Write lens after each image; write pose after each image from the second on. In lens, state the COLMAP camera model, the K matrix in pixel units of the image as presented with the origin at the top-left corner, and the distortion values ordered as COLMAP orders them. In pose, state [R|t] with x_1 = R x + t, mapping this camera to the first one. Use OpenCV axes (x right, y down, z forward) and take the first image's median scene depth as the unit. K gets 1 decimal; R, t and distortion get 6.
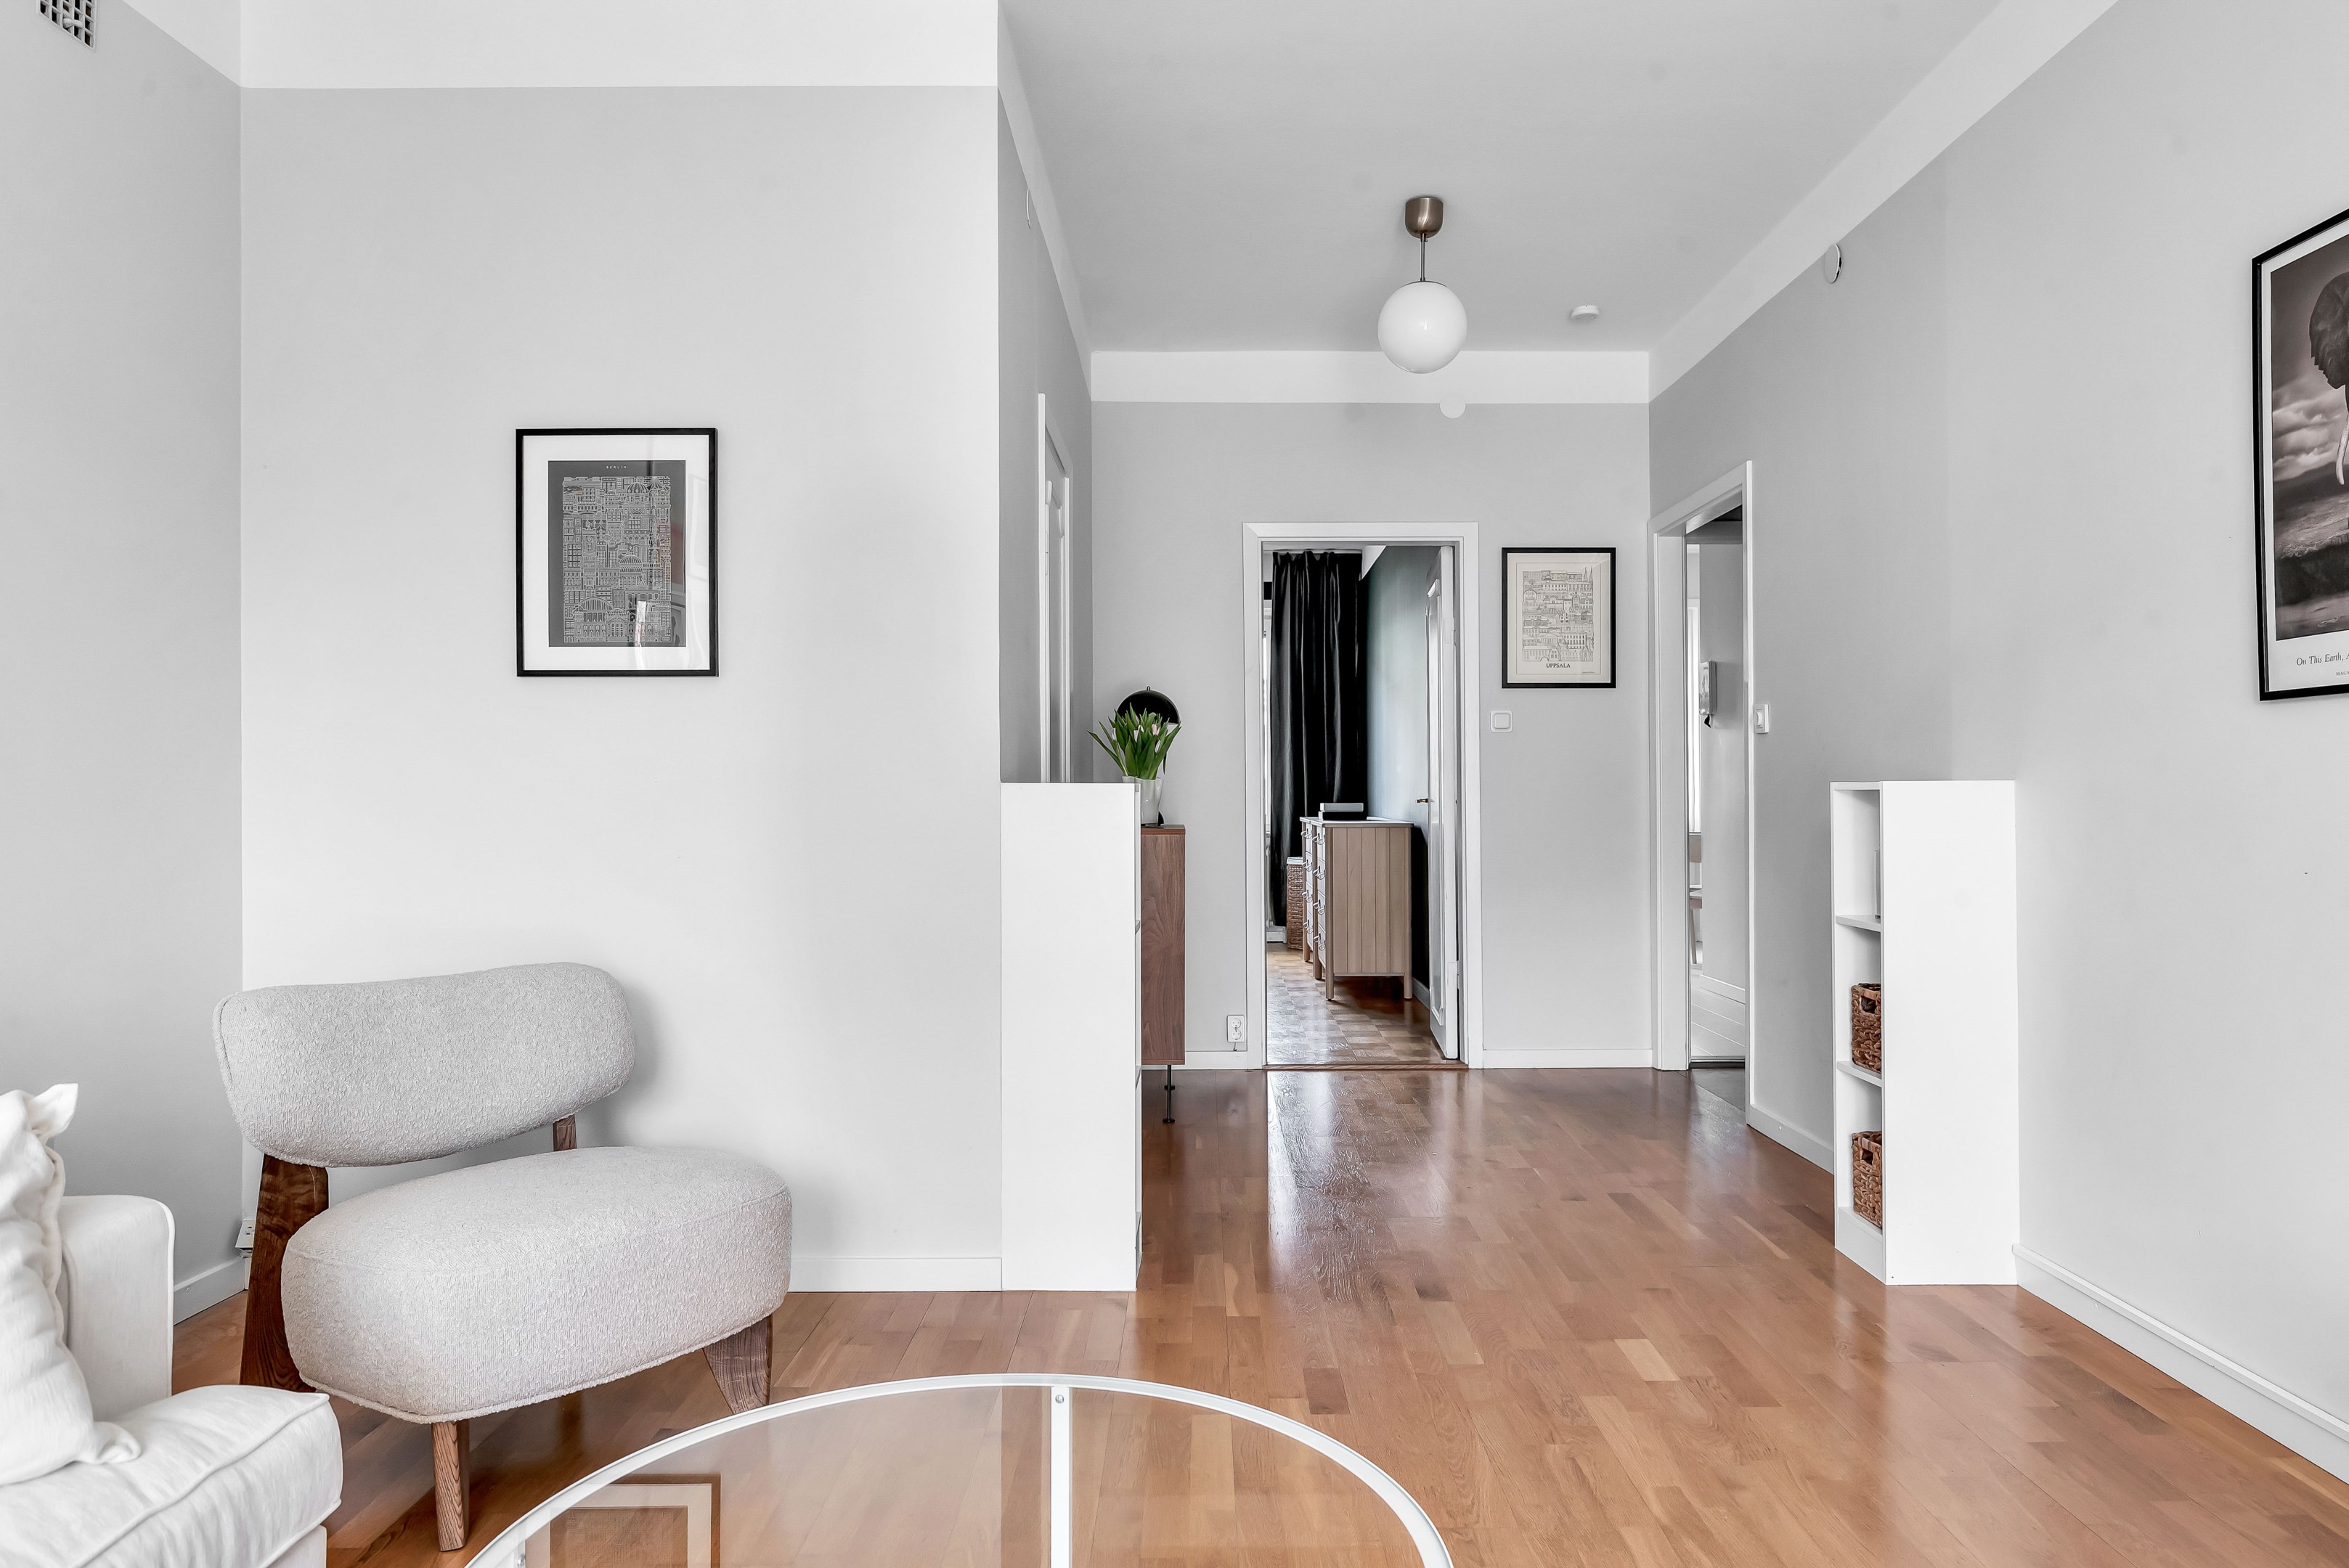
lens RADIAL K [[1525.5, 0, 1181.6], [0, 1525.5, 759.5], [0, 0, 1]] dist [-0.001644, -0.000470]
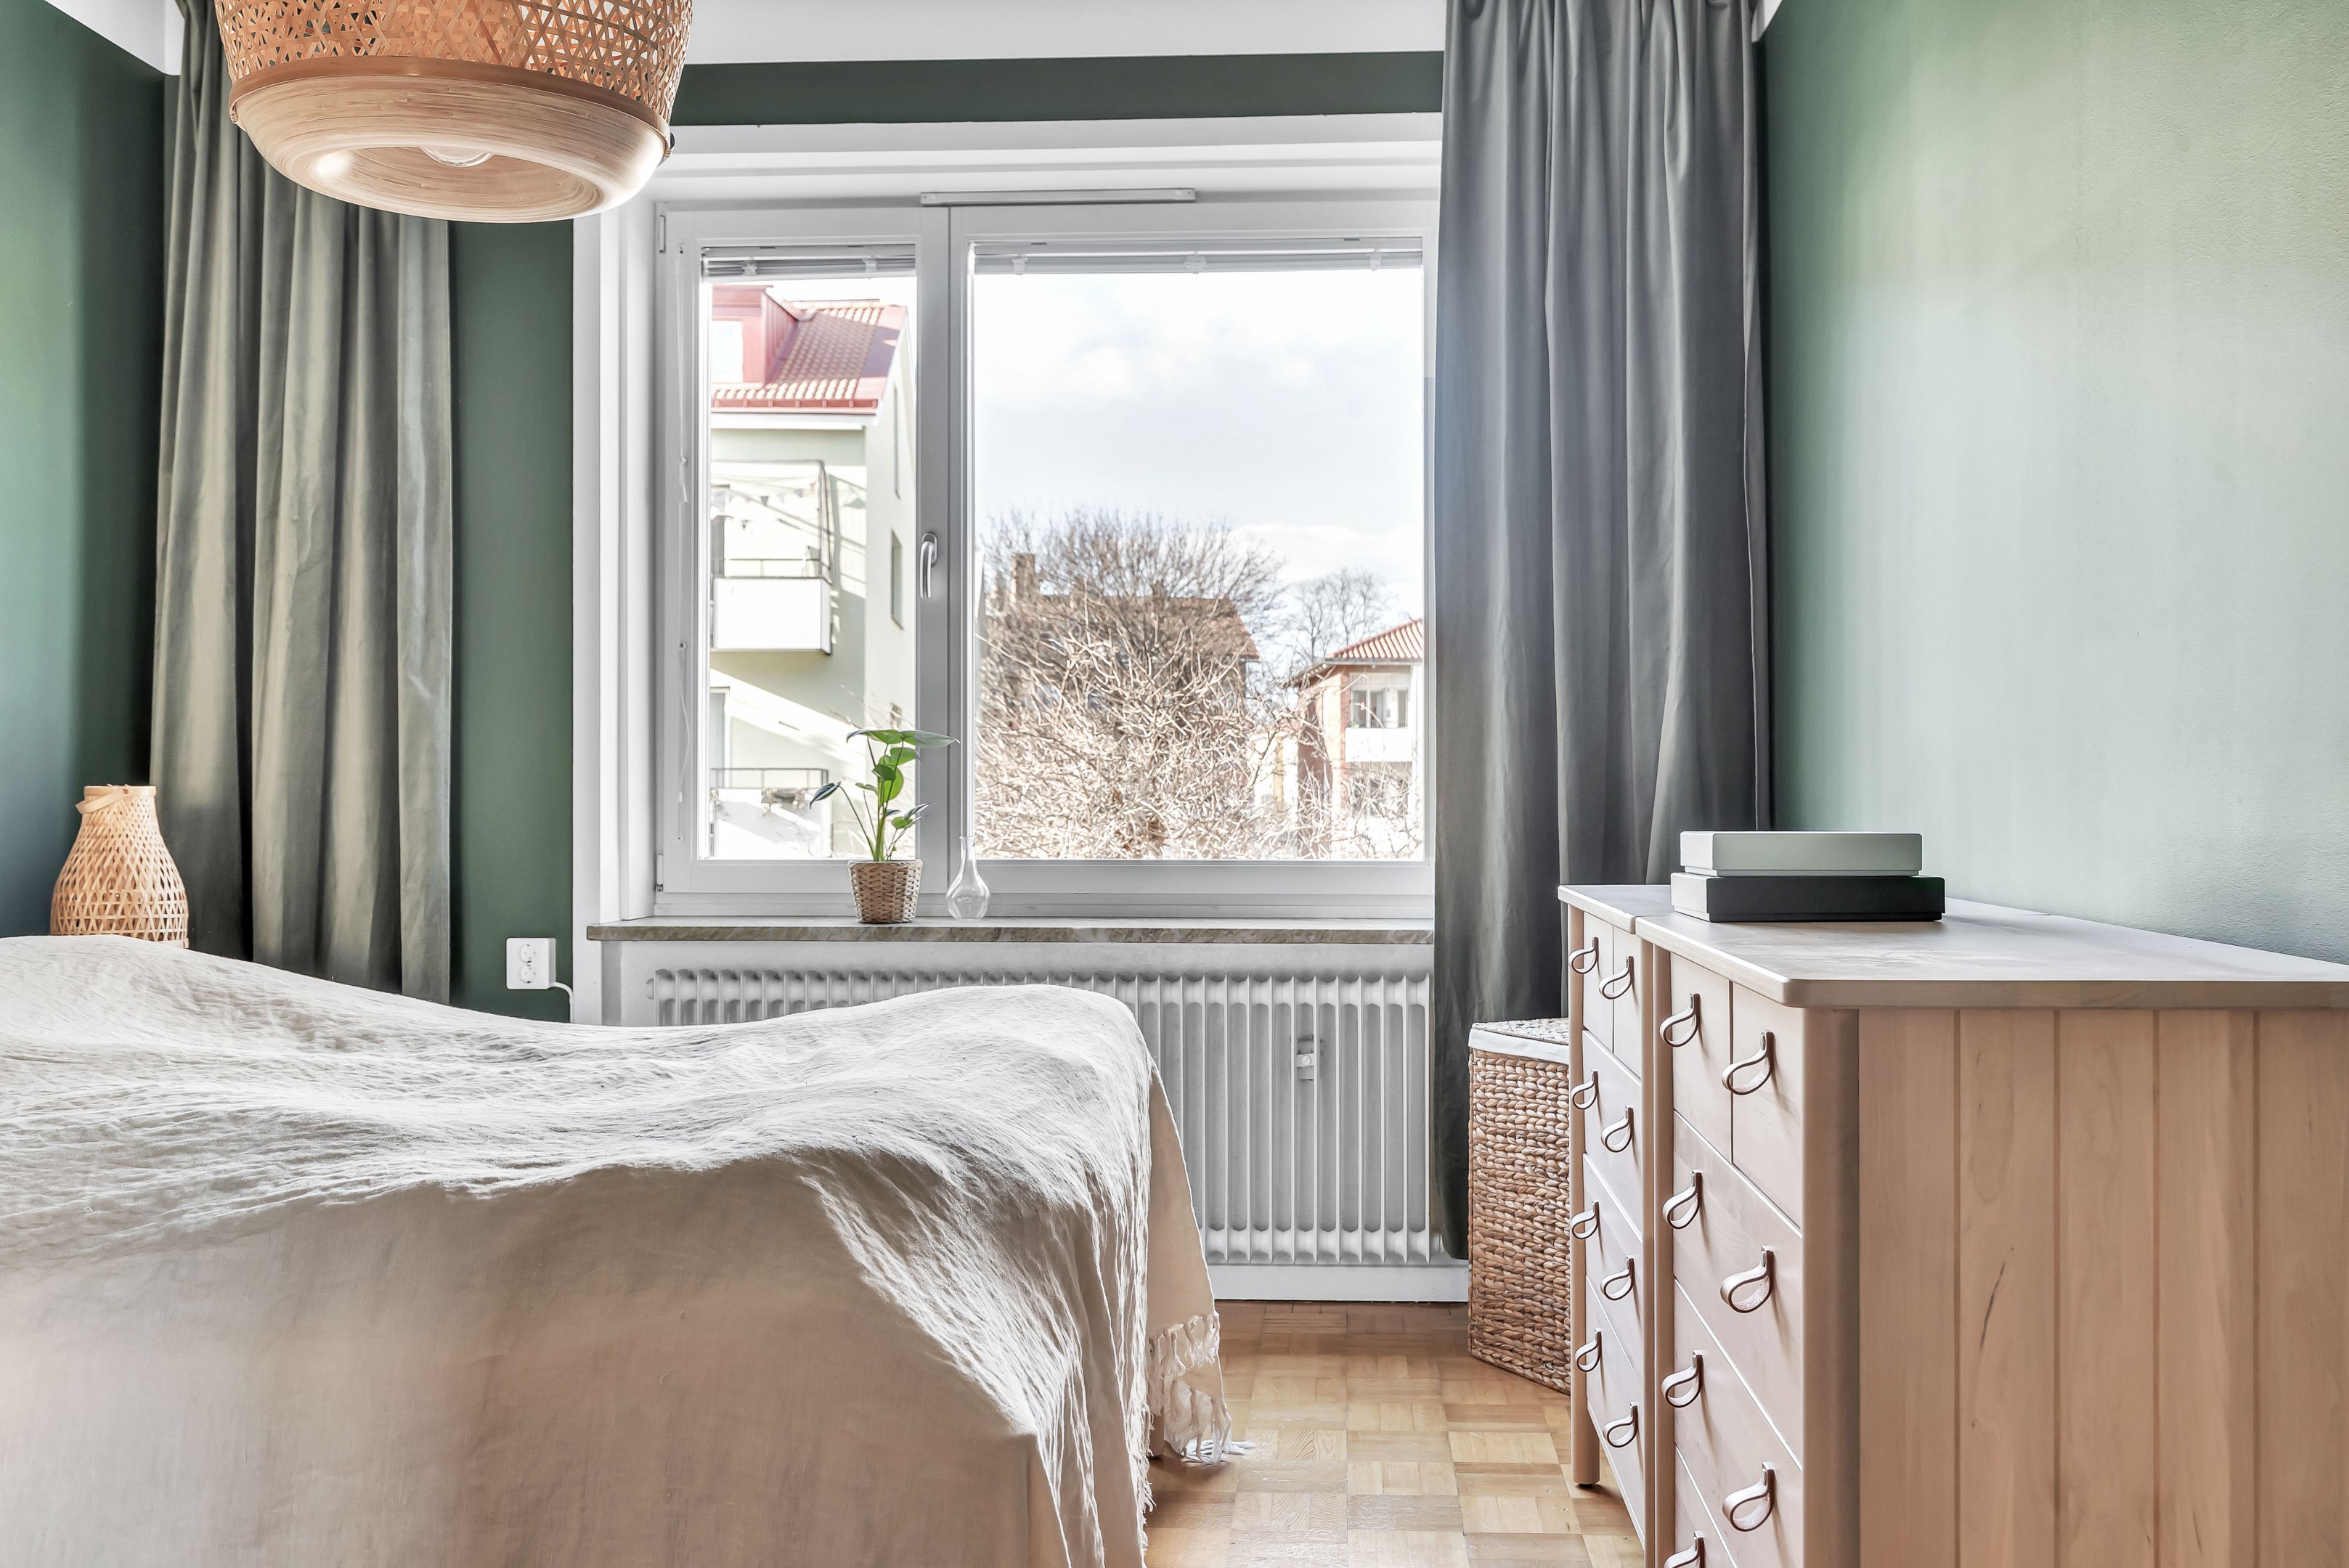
lens RADIAL K [[1927.1, 0, 1221.9], [0, 1927.1, 788.2], [0, 0, 1]] dist [-0.008134, -0.002115]
pose [[0.999579, 0.000923, -0.029003, 0.048302], [-0.000498, 0.999892, 0.014669, 0.028420], [0.029014, -0.014649, 0.999472, 1.094321]]
